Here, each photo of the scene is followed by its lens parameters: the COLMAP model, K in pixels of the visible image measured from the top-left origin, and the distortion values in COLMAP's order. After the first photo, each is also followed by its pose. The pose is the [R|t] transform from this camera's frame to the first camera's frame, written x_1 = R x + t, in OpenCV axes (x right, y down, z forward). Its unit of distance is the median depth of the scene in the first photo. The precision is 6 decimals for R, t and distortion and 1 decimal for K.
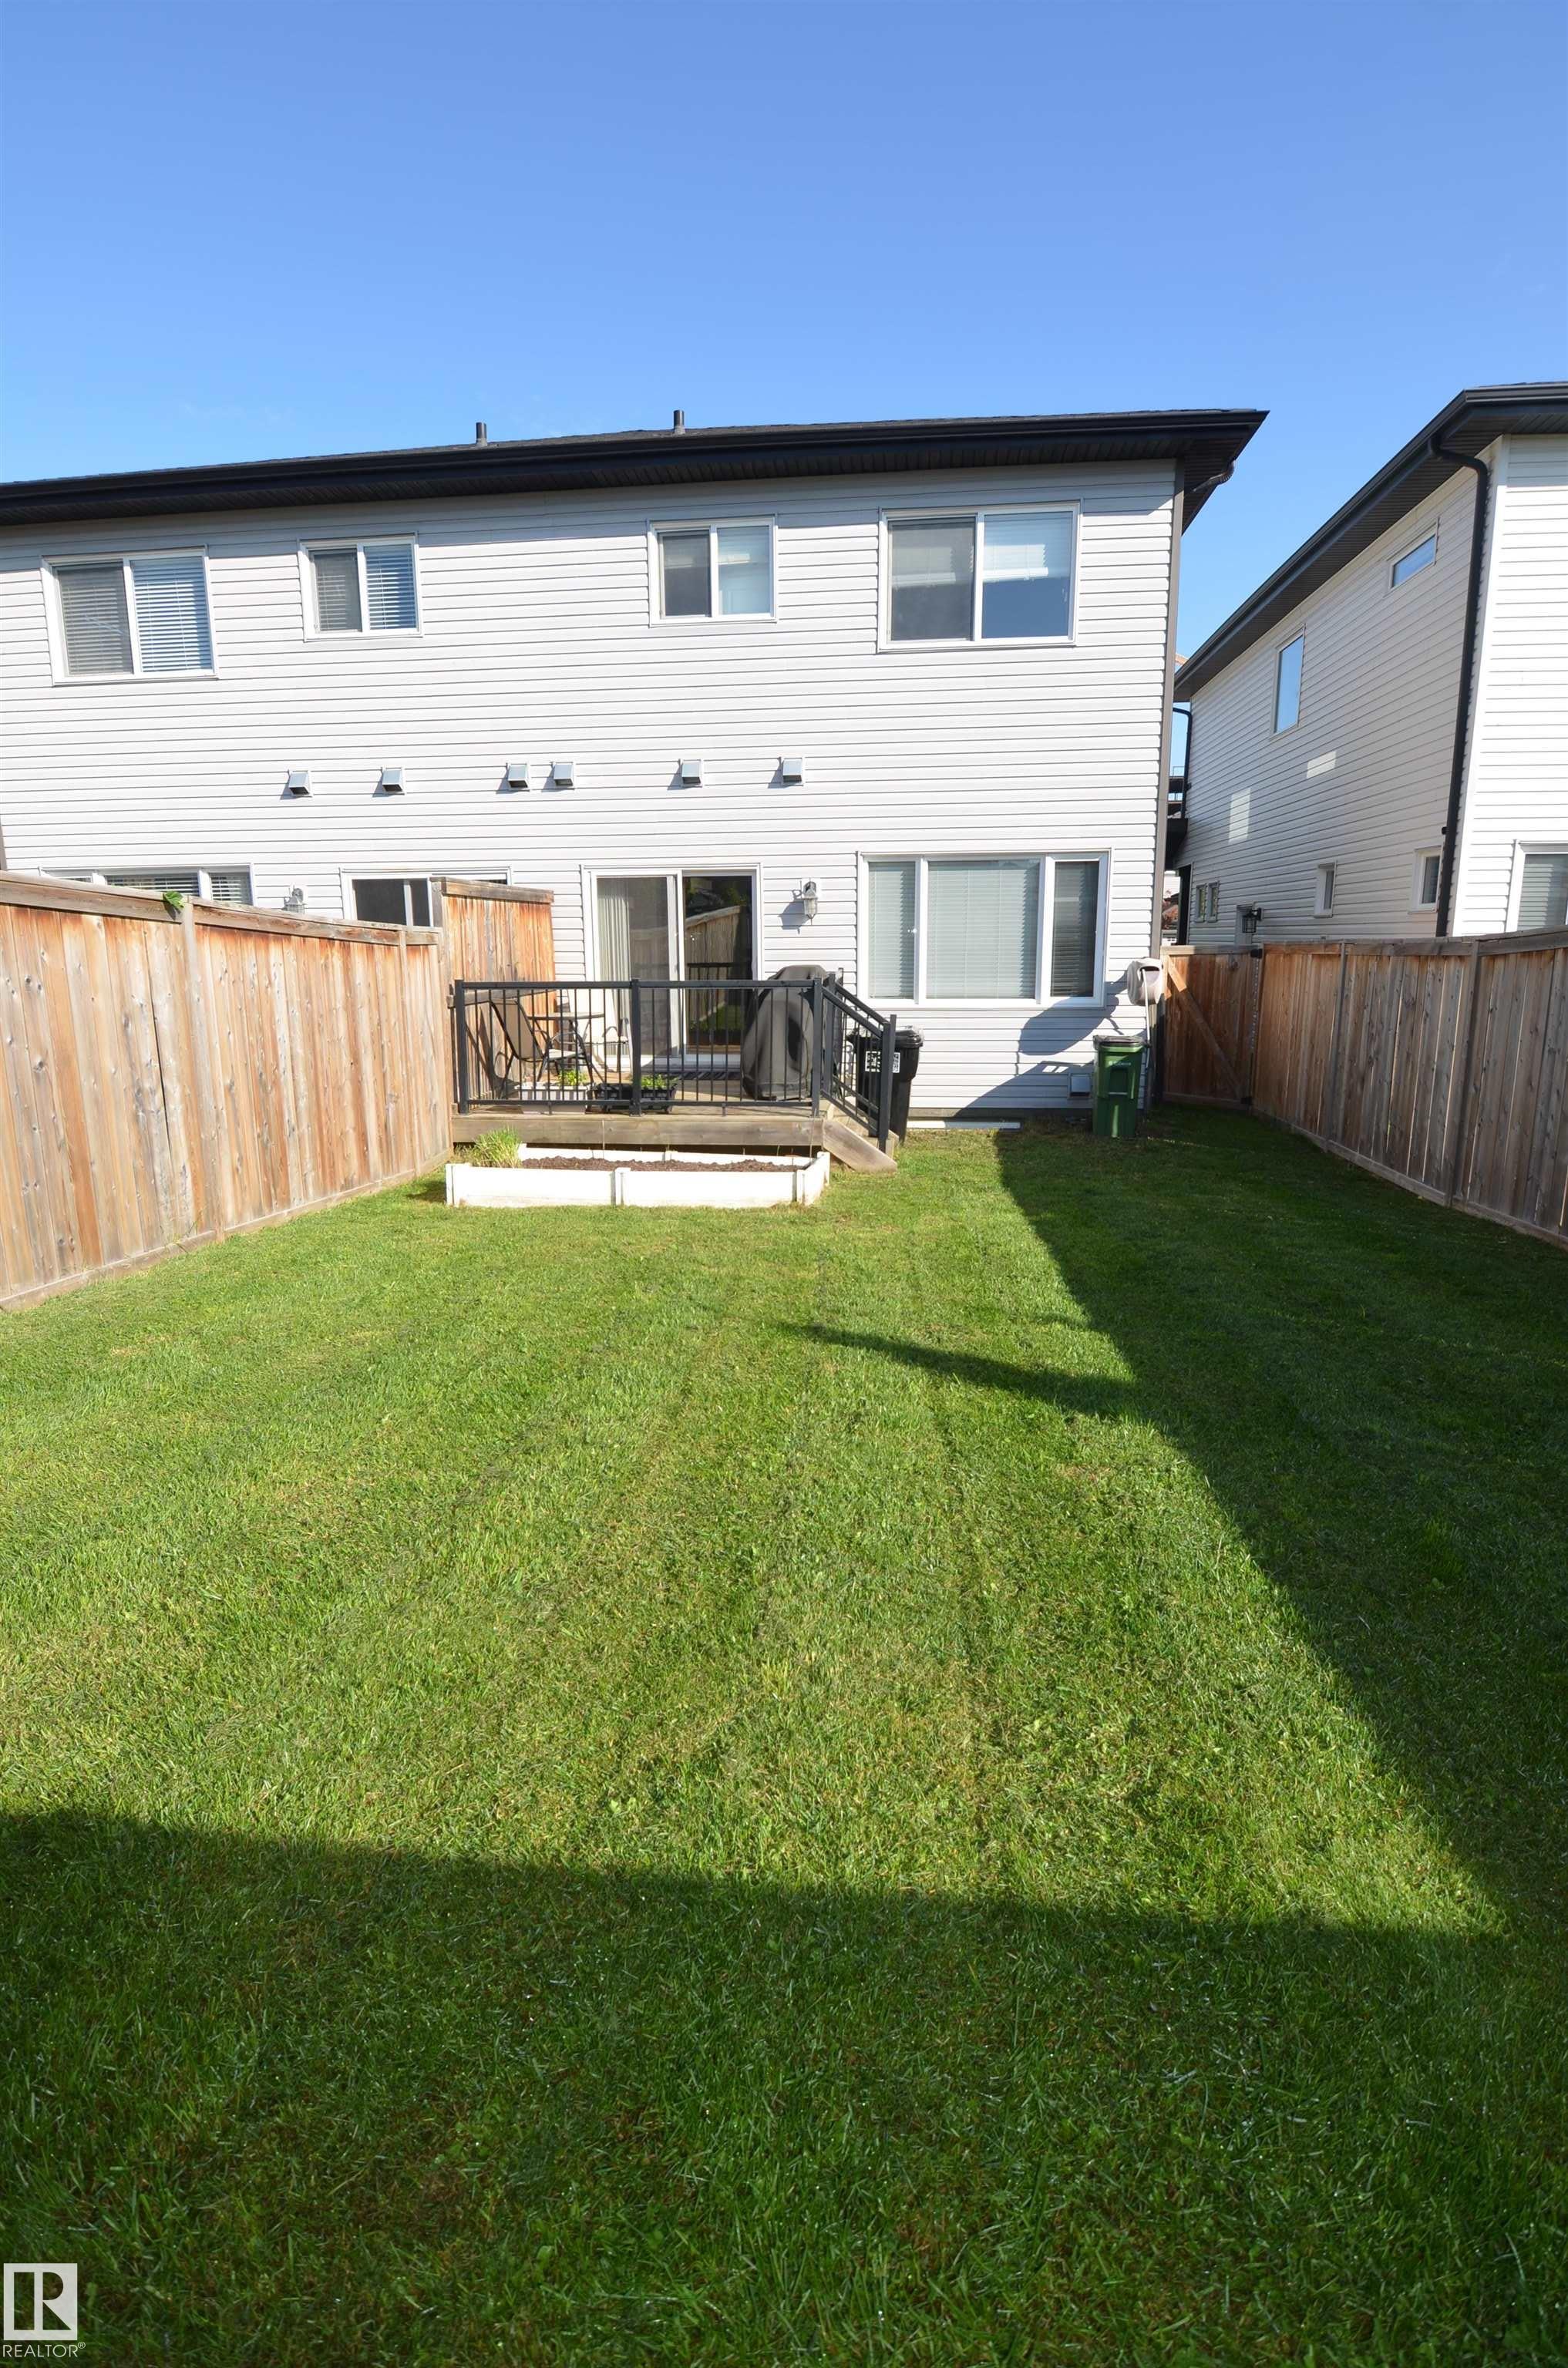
lens RADIAL K [[1153.5, 0, 779.6], [0, 1153.5, 1169.3], [0, 0, 1]] dist [0.001128, -0.022926]
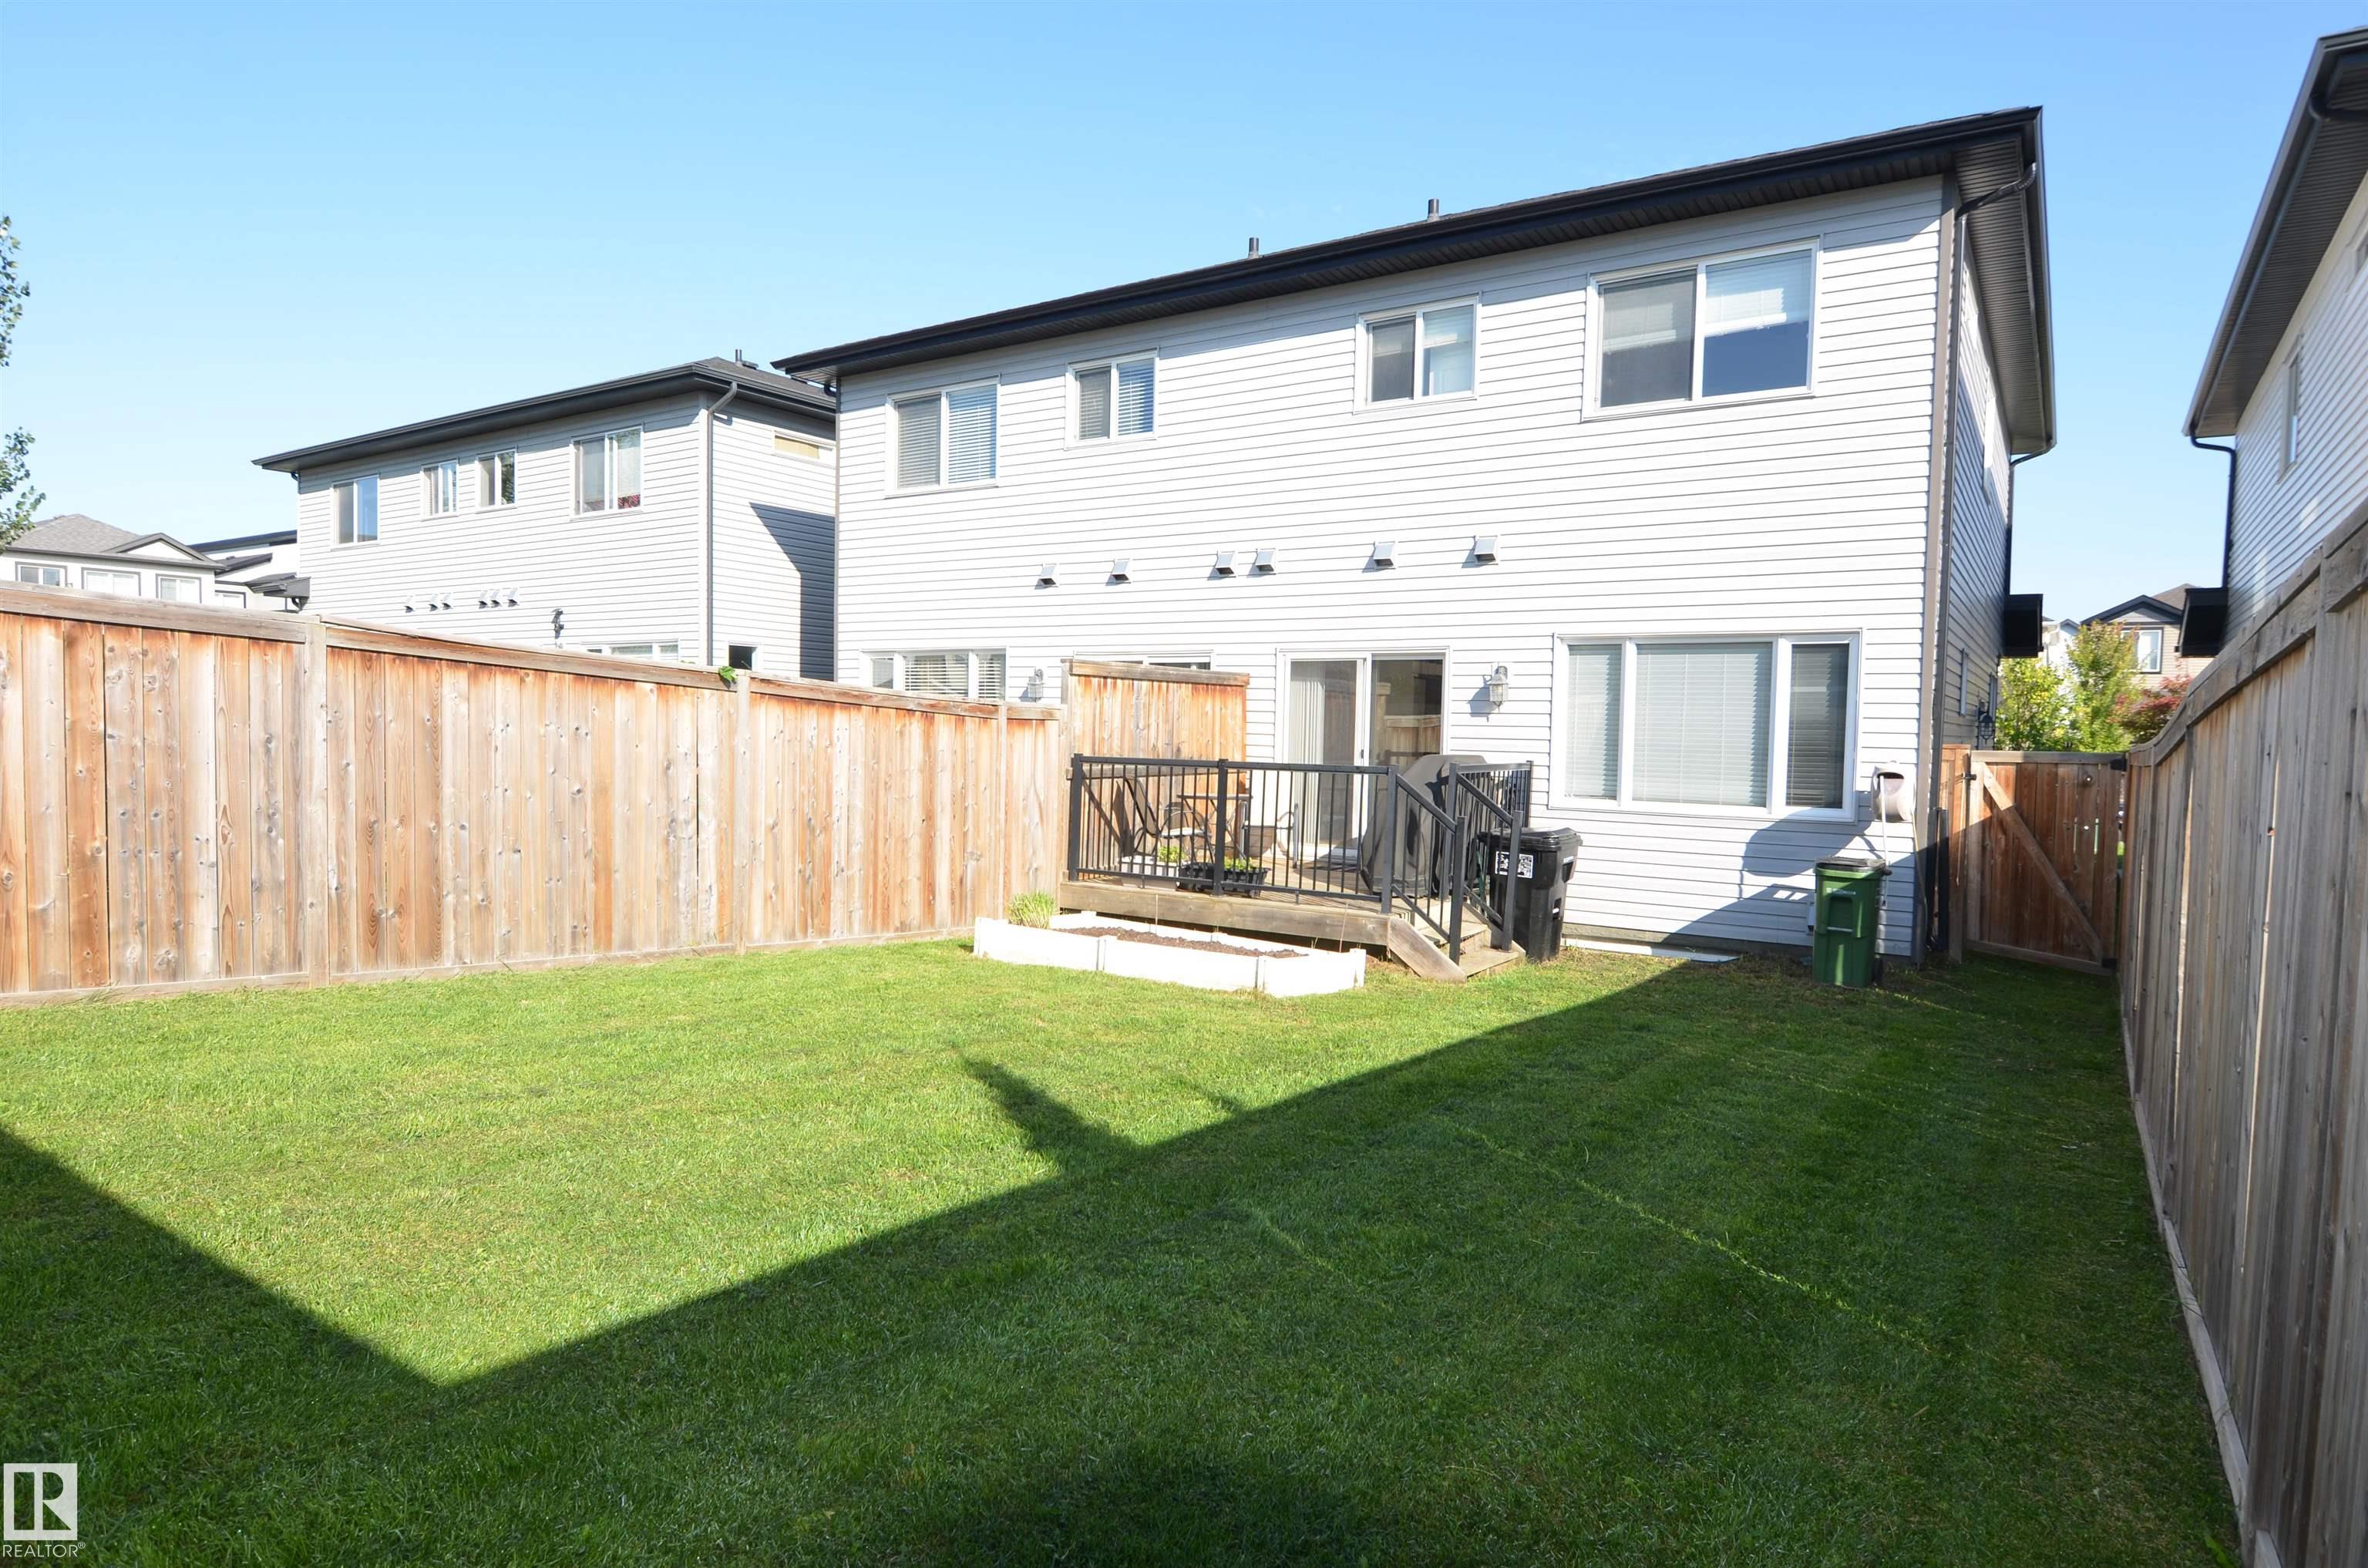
lens RADIAL K [[1337.4, 0, 1184.0], [0, 1337.4, 784.0], [0, 0, 1]] dist [-0.000642, -0.015698]
pose [[0.886517, 0.046925, -0.460311, 0.310611], [-0.118890, 0.984543, -0.128606, 0.007311], [0.447161, 0.168738, 0.878393, -0.021012]]
